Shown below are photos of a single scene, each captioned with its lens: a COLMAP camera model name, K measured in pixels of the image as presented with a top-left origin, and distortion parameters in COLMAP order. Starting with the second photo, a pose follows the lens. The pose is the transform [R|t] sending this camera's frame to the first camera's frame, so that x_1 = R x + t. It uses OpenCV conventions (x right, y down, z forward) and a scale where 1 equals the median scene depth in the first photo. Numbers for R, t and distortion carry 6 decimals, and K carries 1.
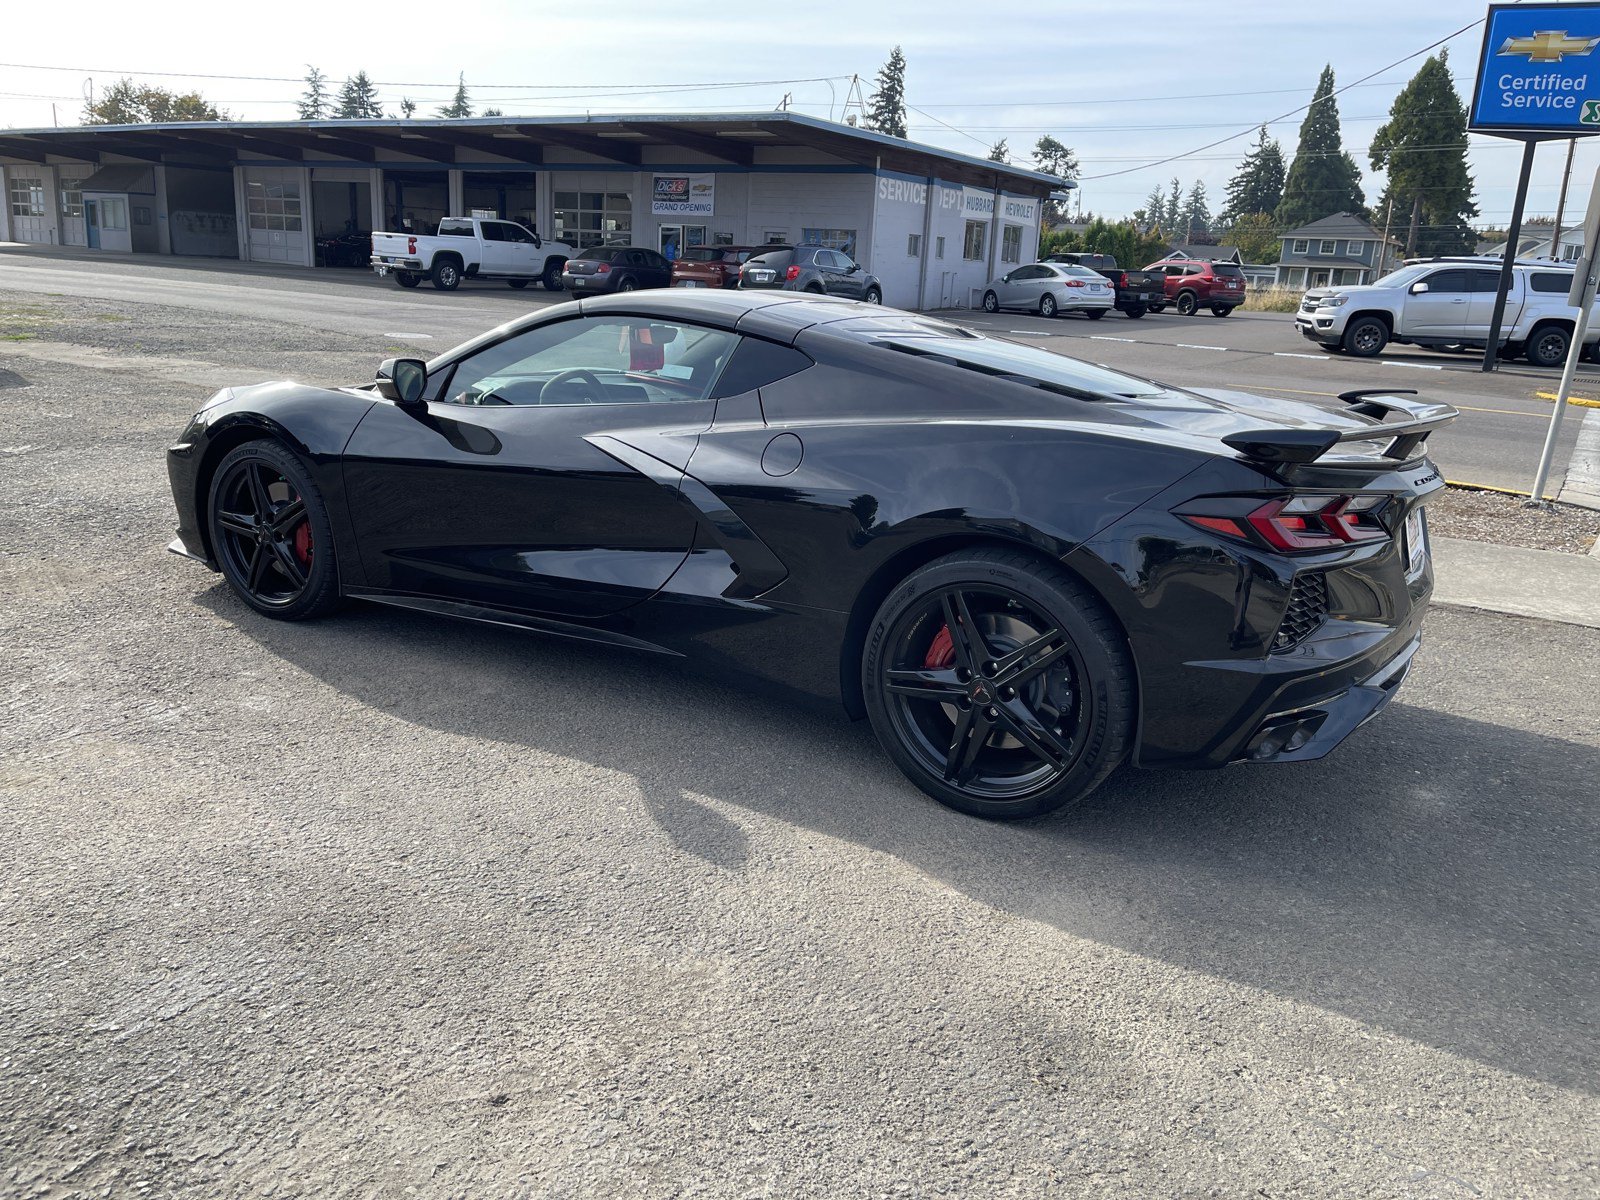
lens RADIAL K [[1239.8, 0, 814.4], [0, 1239.8, 553.9], [0, 0, 1]] dist [0.120105, -0.172943]
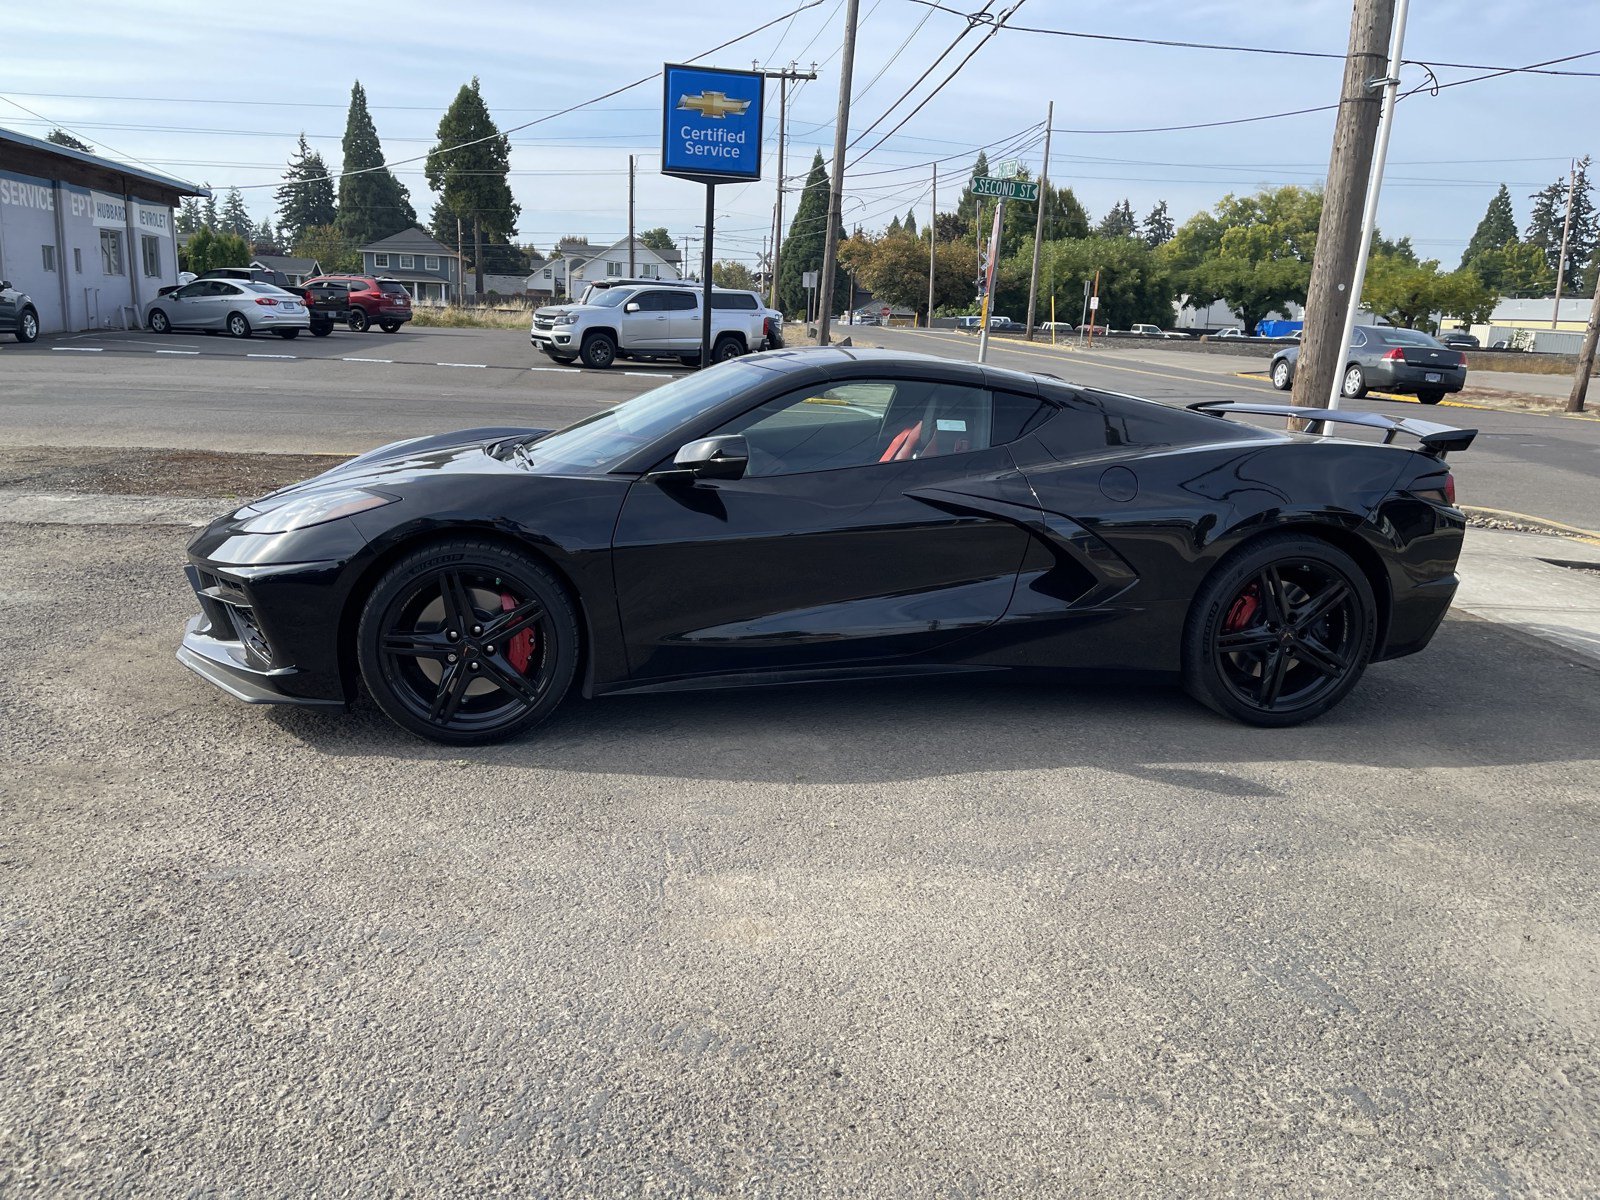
lens RADIAL K [[1239.8, 0, 814.4], [0, 1239.8, 553.9], [0, 0, 1]] dist [0.120105, -0.172943]
pose [[0.752398, -0.146347, 0.642245, -0.108332], [0.151394, 0.987326, 0.047620, -0.011687], [-0.641074, 0.061403, 0.765018, 0.025455]]
